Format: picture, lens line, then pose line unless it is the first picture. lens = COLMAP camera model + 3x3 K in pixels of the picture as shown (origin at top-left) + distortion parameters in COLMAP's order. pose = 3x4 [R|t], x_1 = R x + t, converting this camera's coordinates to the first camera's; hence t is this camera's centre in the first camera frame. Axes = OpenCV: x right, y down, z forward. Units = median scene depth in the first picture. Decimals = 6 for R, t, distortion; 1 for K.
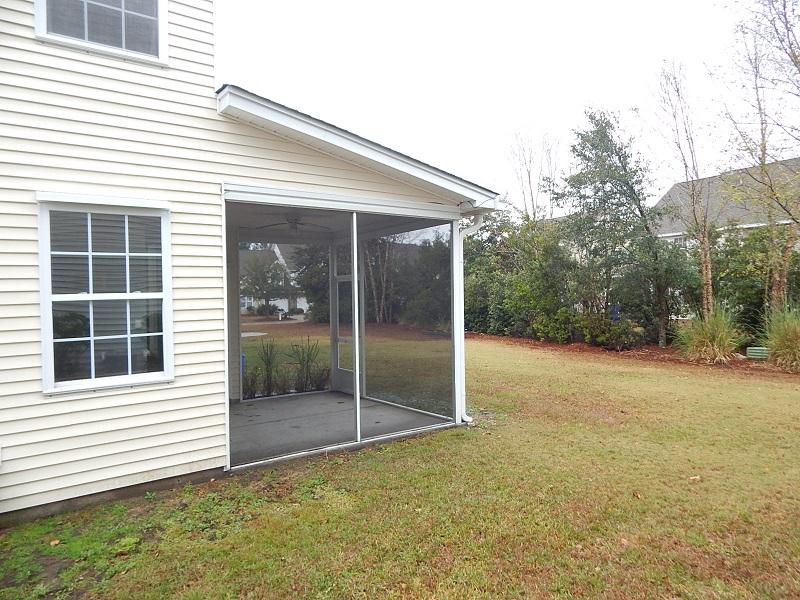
lens RADIAL K [[518.8, 0, 399.8], [0, 518.8, 294.5], [0, 0, 1]] dist [-0.004915, -0.007035]
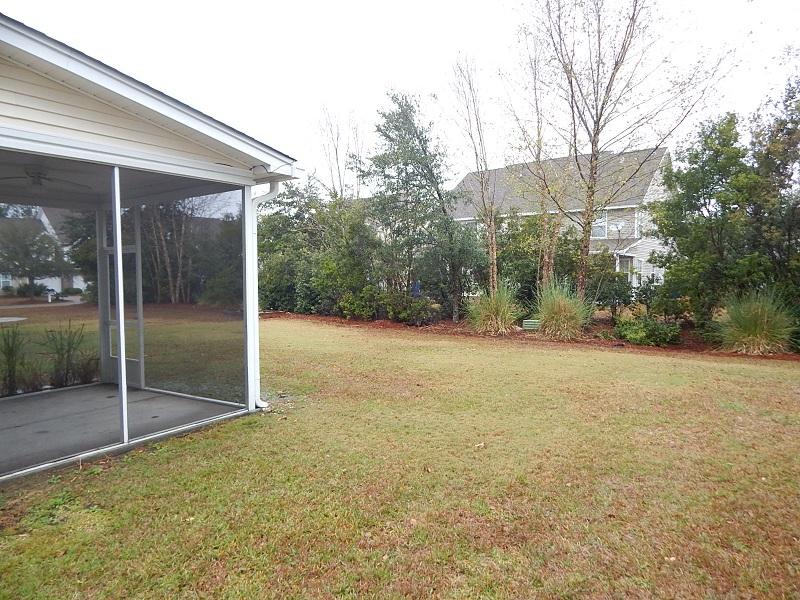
lens RADIAL K [[517.9, 0, 401.2], [0, 517.9, 295.4], [0, 0, 1]] dist [0.007212, -0.002592]
pose [[0.935812, -0.008623, 0.352394, 0.030635], [-0.005739, 0.999196, 0.039690, 0.007046], [-0.352453, -0.039165, 0.935010, 0.048313]]
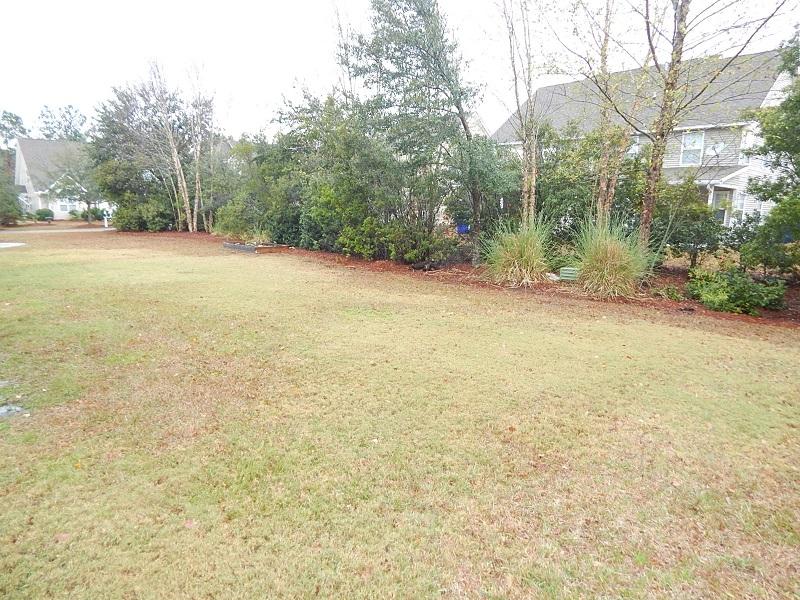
lens RADIAL K [[517.9, 0, 401.2], [0, 517.9, 295.4], [0, 0, 1]] dist [0.007212, -0.002592]
pose [[0.978536, -0.009558, 0.205854, 0.332281], [-0.026128, 0.985108, 0.169939, 0.010951], [-0.204413, -0.171670, 0.963714, 0.300819]]
